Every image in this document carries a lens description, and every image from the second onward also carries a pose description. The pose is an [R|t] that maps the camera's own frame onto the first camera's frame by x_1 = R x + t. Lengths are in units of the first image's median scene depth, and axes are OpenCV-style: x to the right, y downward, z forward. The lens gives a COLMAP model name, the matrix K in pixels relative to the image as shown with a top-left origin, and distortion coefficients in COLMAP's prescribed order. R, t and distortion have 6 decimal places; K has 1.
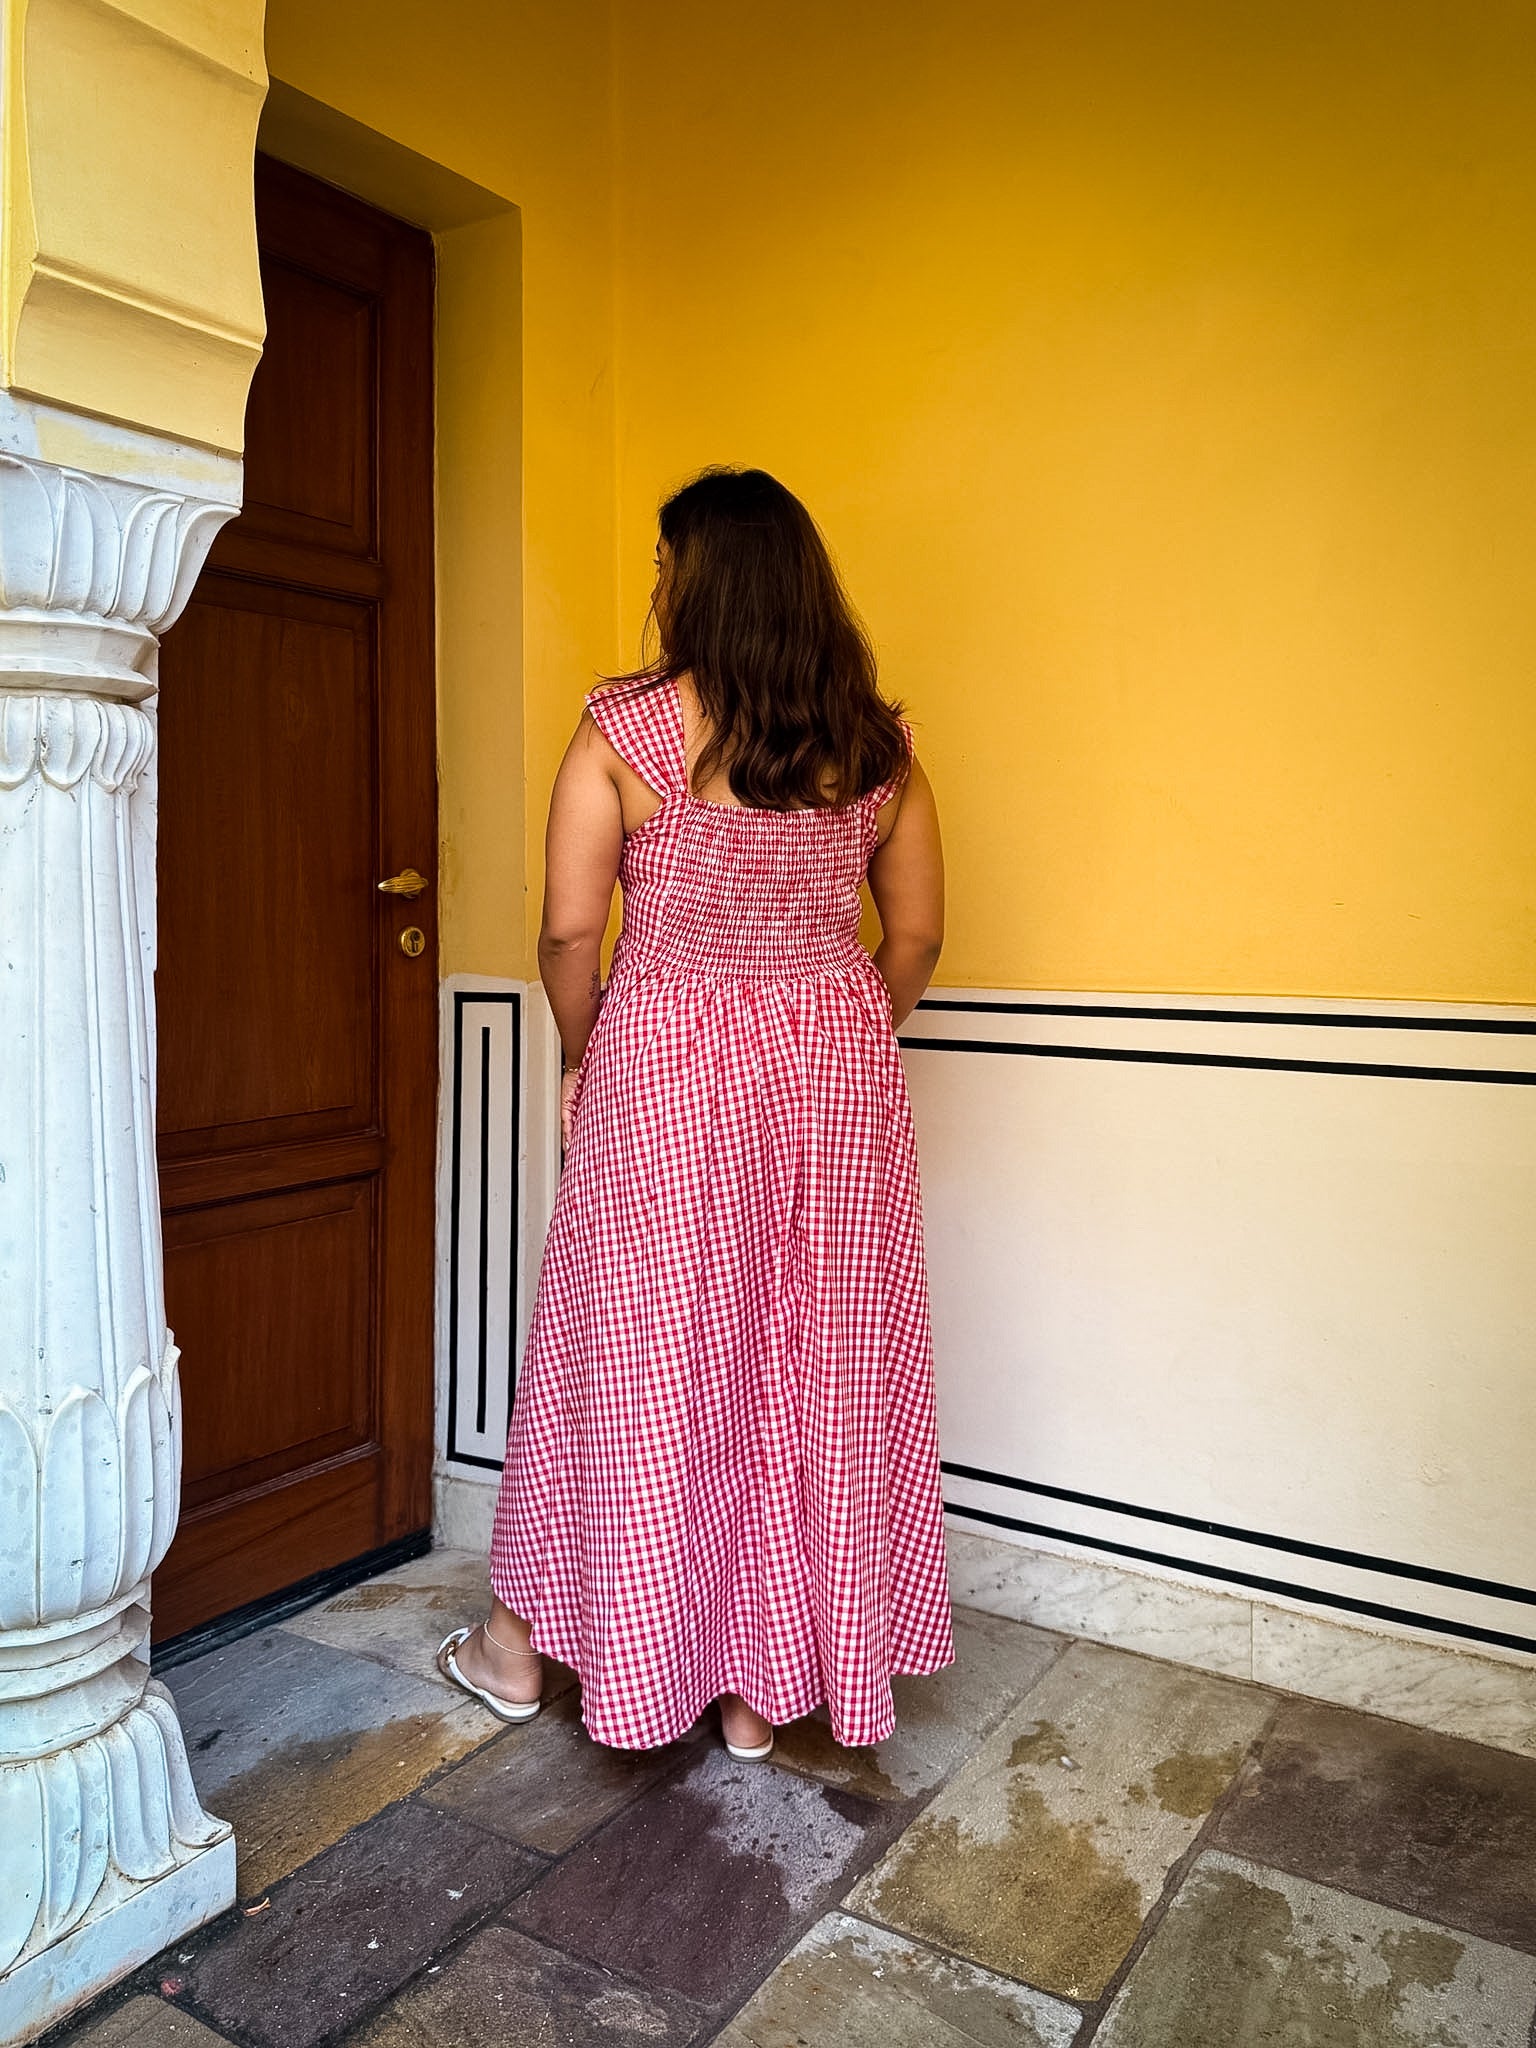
lens RADIAL K [[1600.0, 0, 764.3], [0, 1600.0, 825.5], [0, 0, 1]] dist [0.031929, -0.026447]
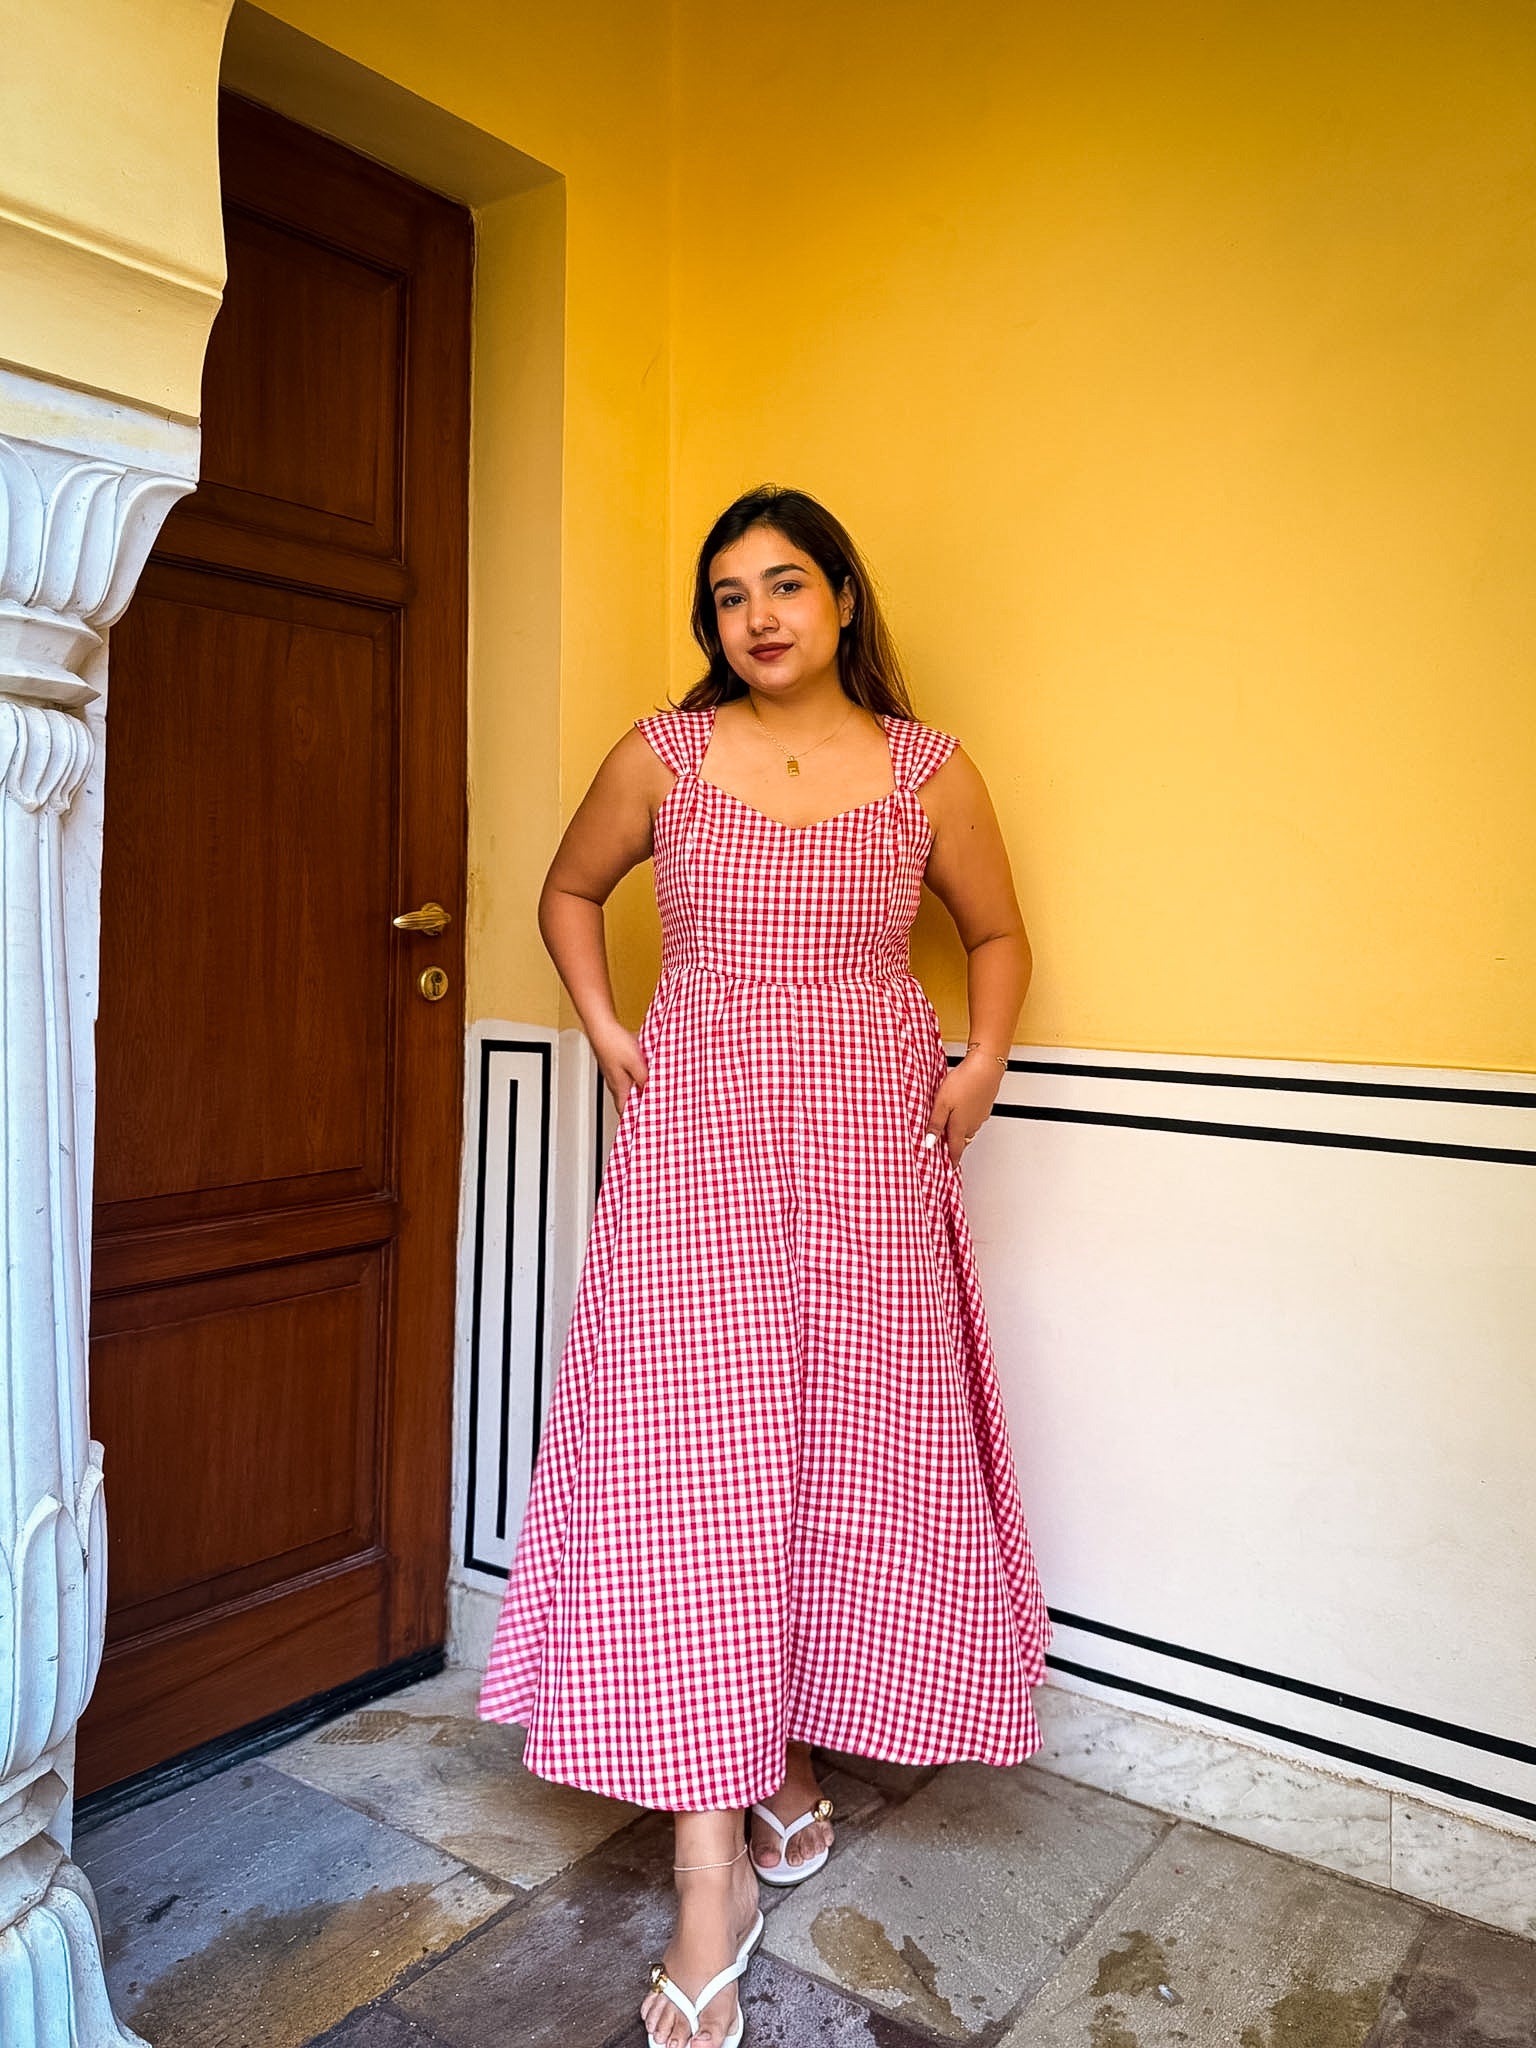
lens RADIAL K [[1600.0, 0, 764.3], [0, 1600.0, 825.5], [0, 0, 1]] dist [0.031929, -0.026447]
pose [[0.998002, 0.008601, -0.062601, 0.025178], [-0.009887, 0.999746, -0.020261, 0.000061], [0.062411, 0.020840, 0.997833, 0.129046]]
